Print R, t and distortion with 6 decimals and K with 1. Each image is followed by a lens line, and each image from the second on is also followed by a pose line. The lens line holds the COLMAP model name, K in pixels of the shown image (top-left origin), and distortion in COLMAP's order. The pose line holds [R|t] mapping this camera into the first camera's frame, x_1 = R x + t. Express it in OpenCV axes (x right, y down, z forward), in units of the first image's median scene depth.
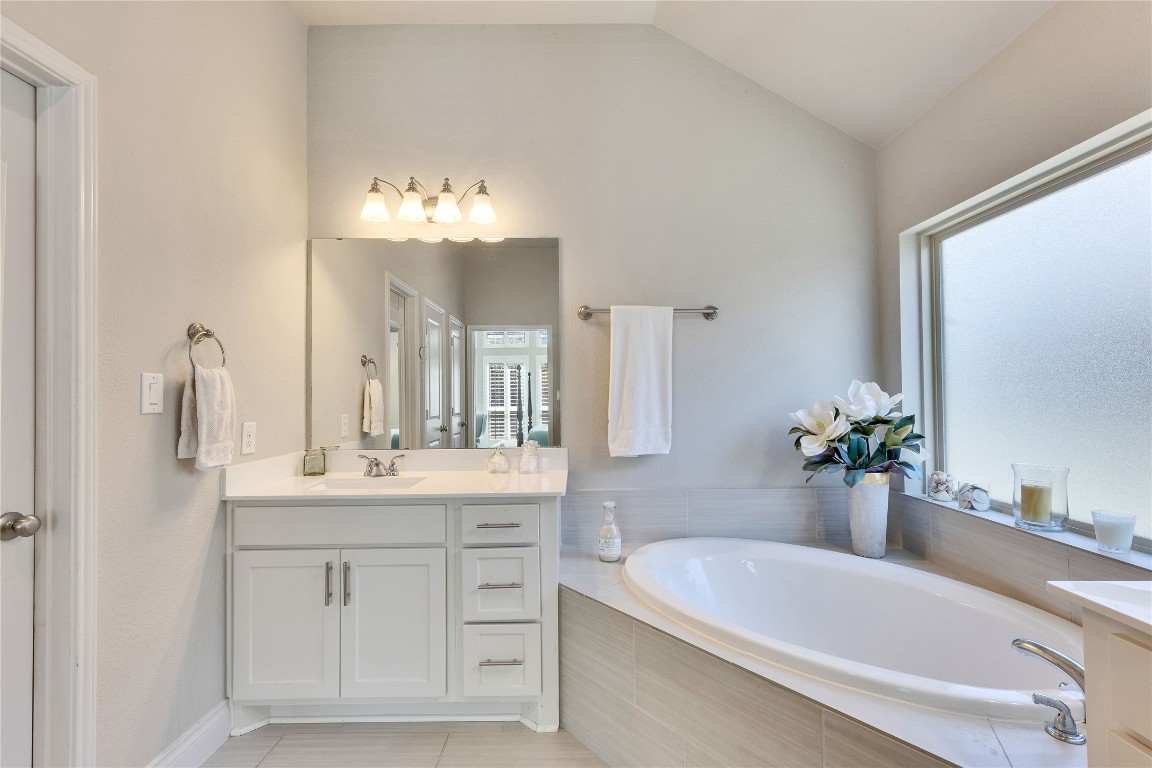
lens RADIAL K [[510.6, 0, 580.8], [0, 510.6, 388.6], [0, 0, 1]] dist [0.009661, -0.000216]
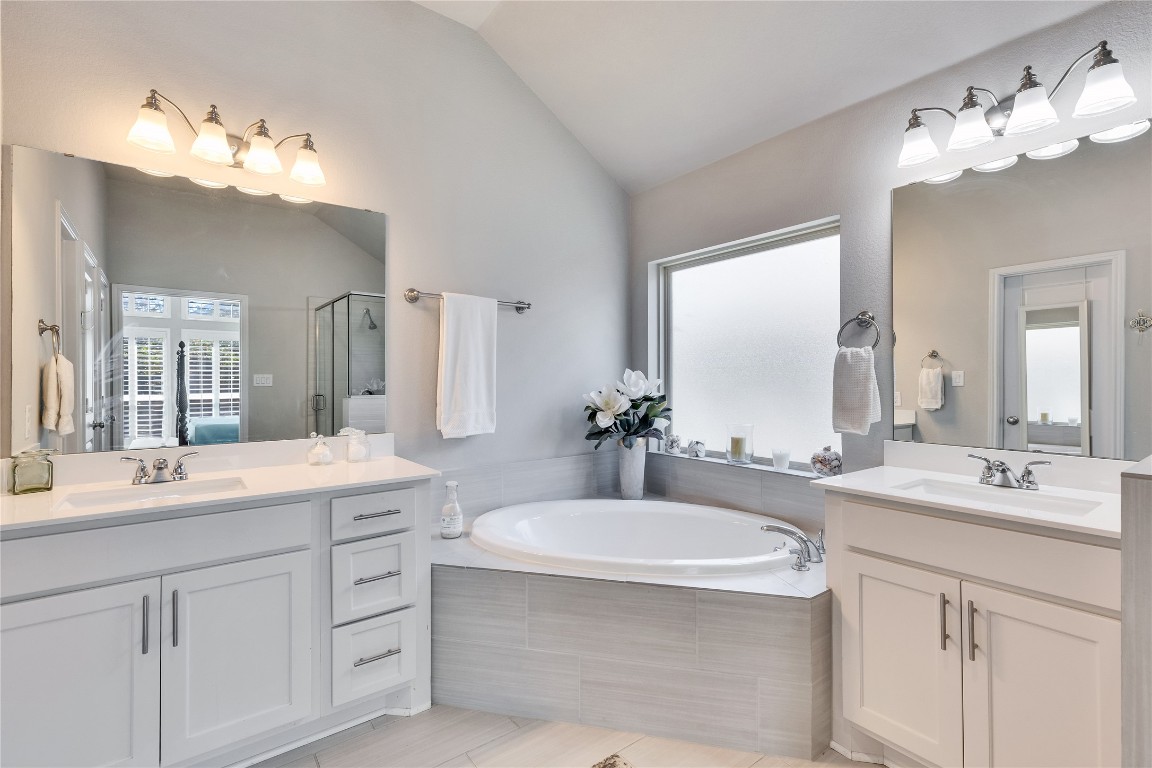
lens RADIAL K [[510.6, 0, 575.7], [0, 510.6, 380.8], [0, 0, 1]] dist [0.009661, -0.000216]
pose [[0.808375, 0.004803, 0.588648, -0.342177], [-0.011854, 0.999897, 0.008121, 0.004838], [-0.588549, -0.013542, 0.808348, 0.010367]]
